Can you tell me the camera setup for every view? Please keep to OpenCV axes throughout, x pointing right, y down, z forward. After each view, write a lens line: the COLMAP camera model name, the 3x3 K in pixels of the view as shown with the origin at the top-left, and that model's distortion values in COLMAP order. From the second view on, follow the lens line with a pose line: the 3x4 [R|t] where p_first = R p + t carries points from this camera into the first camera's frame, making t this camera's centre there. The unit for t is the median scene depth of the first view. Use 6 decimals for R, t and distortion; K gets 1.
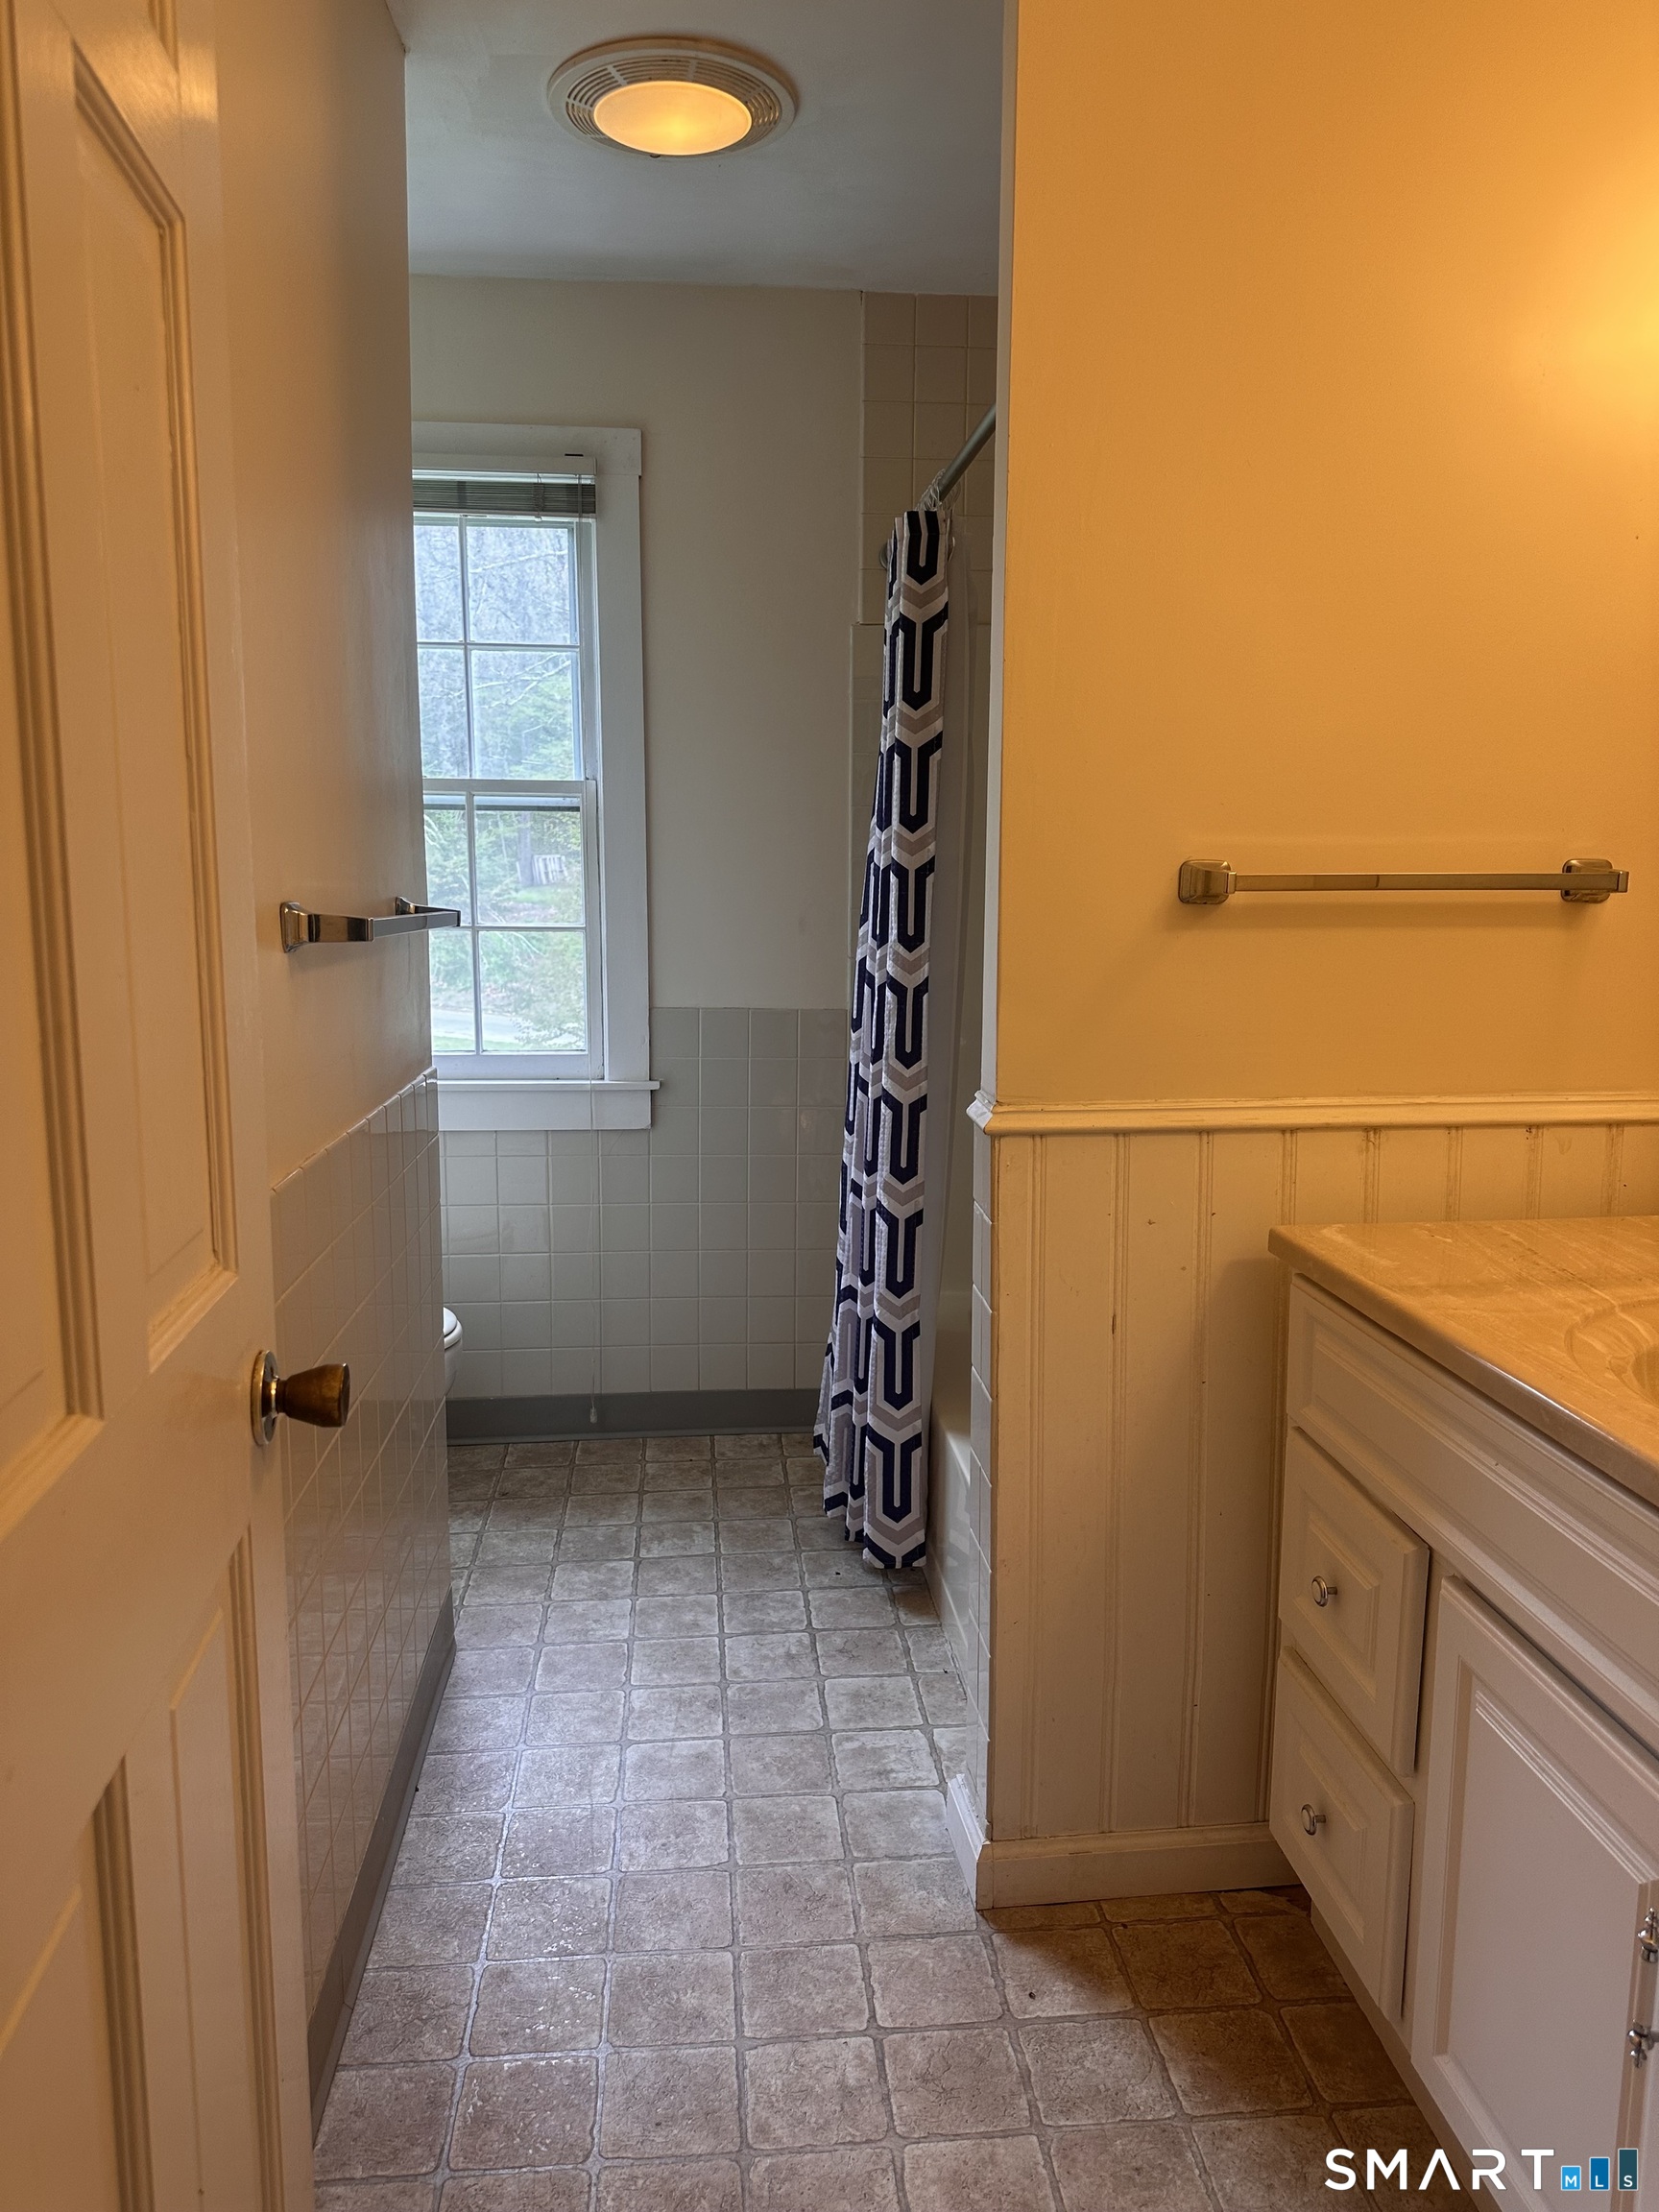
lens RADIAL K [[1559.0, 0, 824.6], [0, 1559.0, 1104.0], [0, 0, 1]] dist [0.058898, -0.050010]
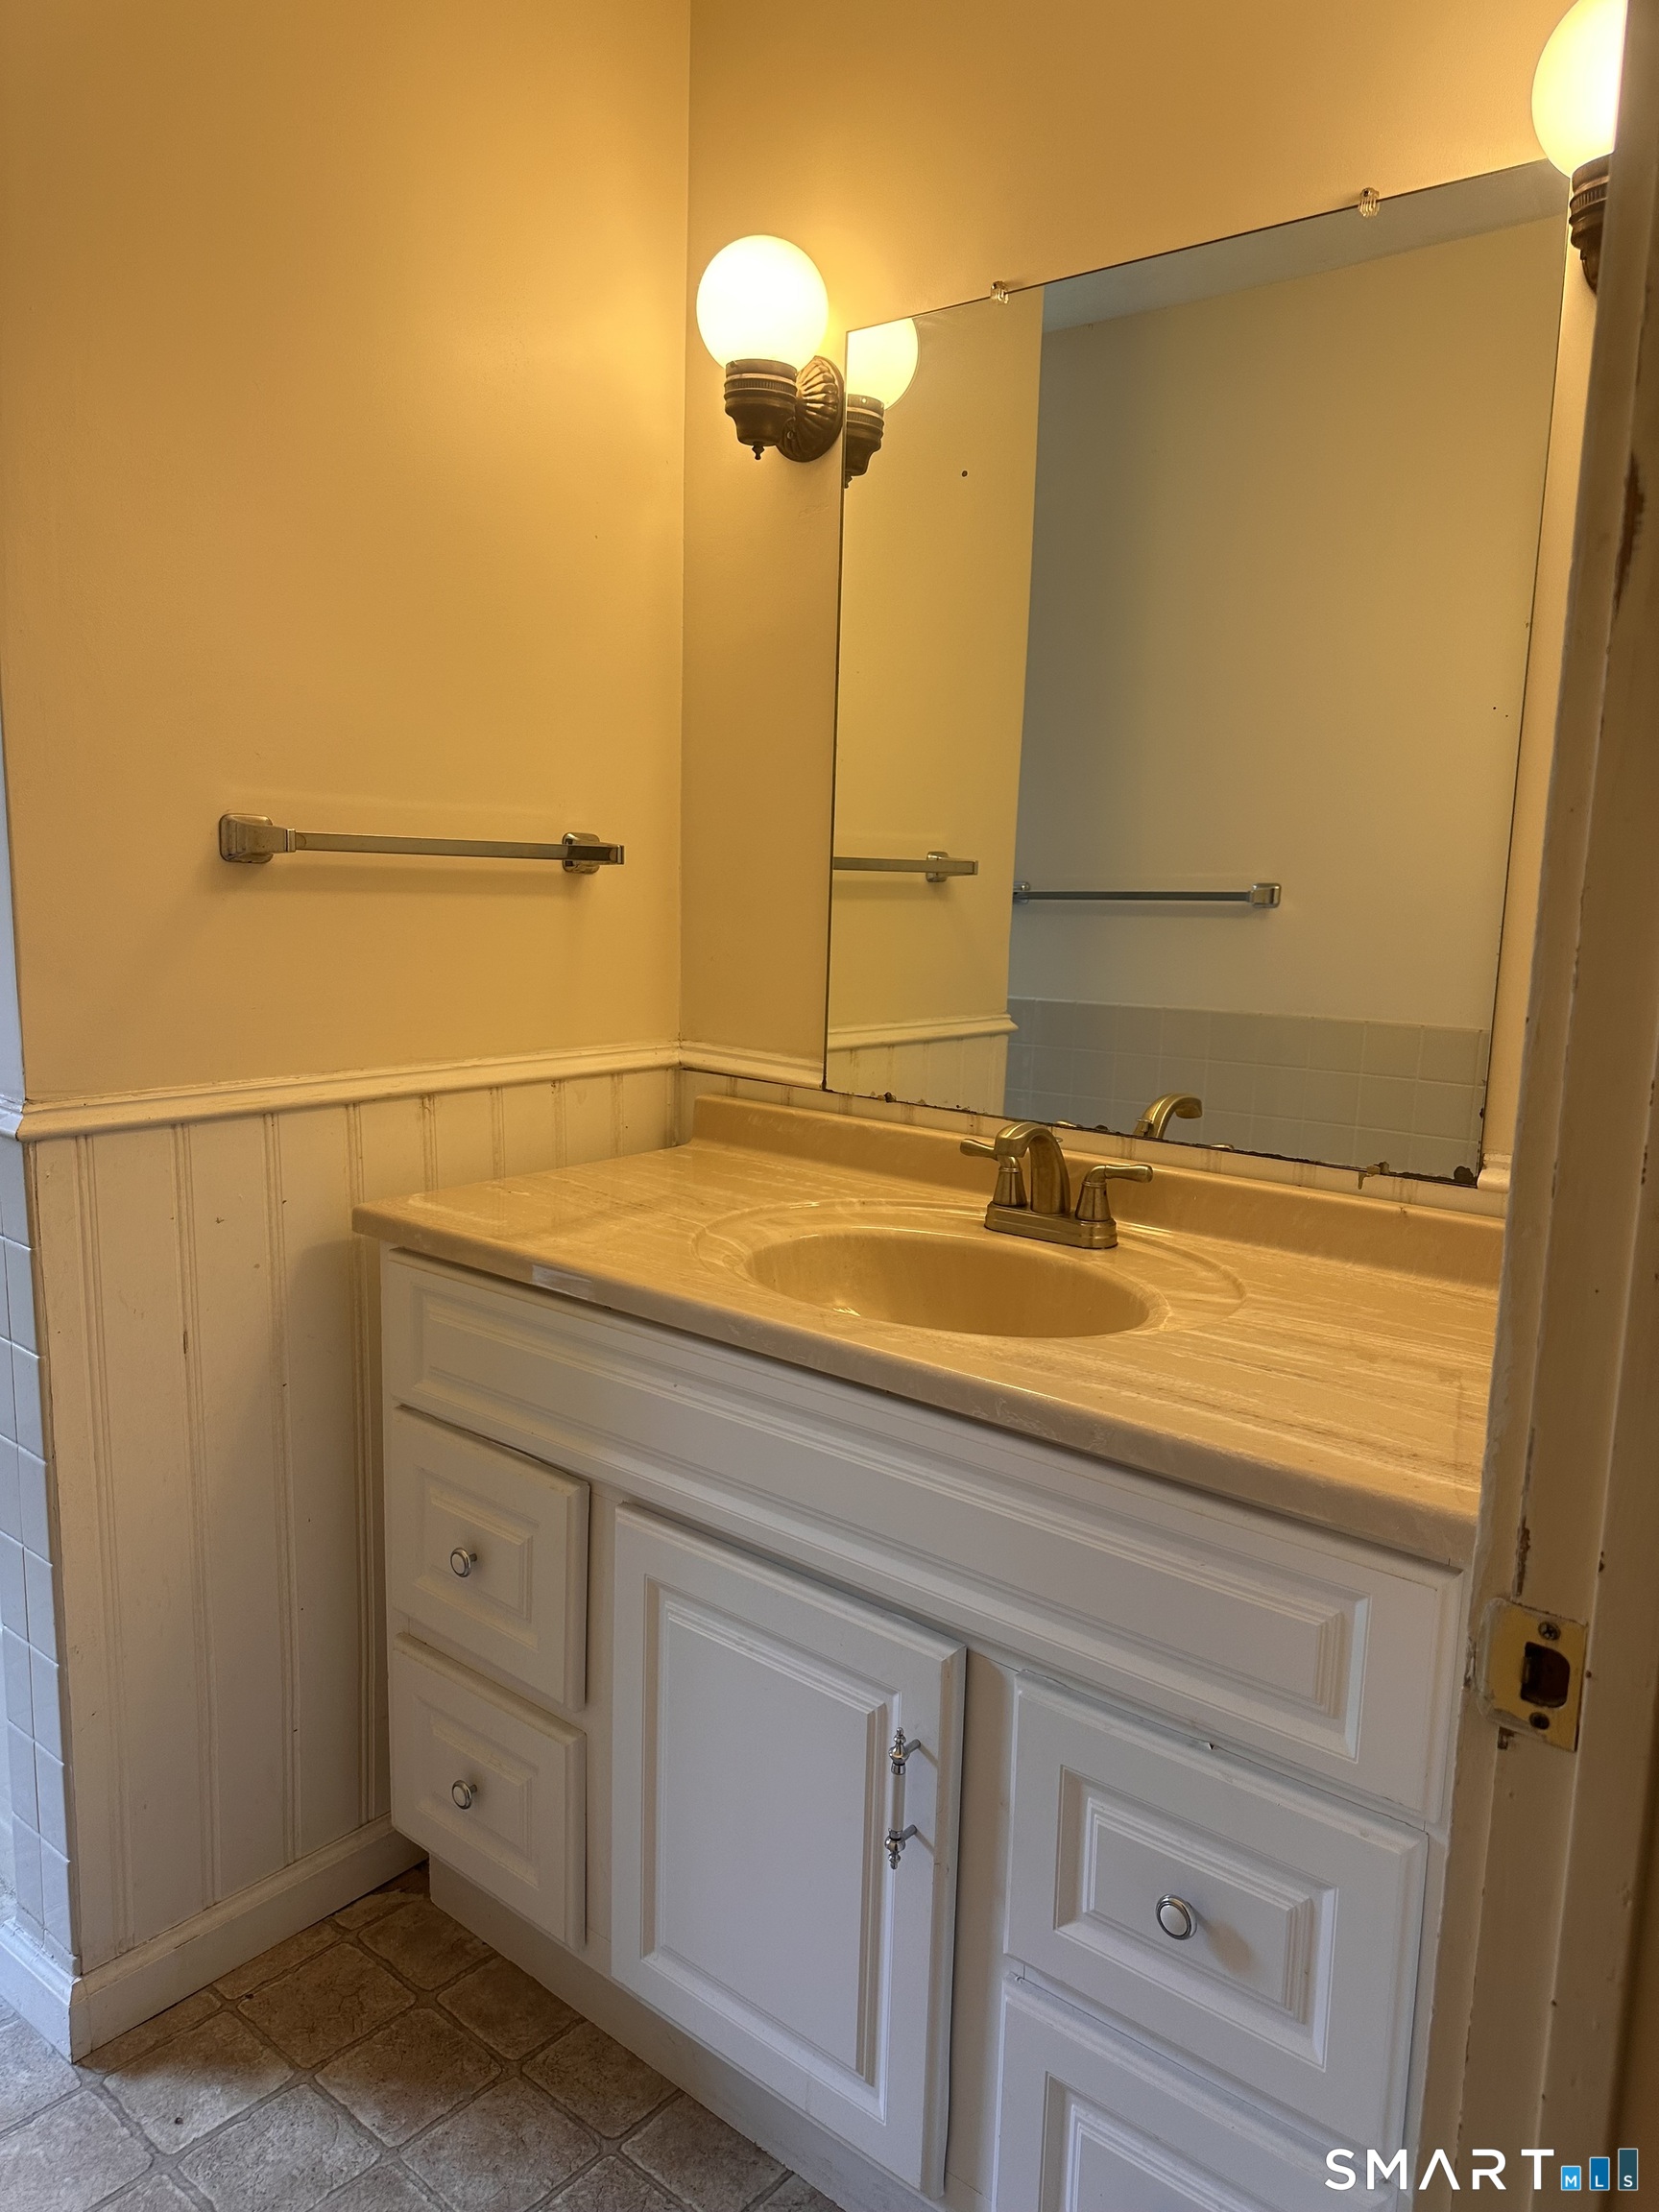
lens RADIAL K [[1559.0, 0, 824.6], [0, 1559.0, 1104.0], [0, 0, 1]] dist [0.058898, -0.050010]
pose [[0.726932, -0.088536, 0.680978, -0.148429], [0.081806, 0.995757, 0.042134, 0.000018], [-0.681820, 0.025080, 0.731090, 0.102824]]
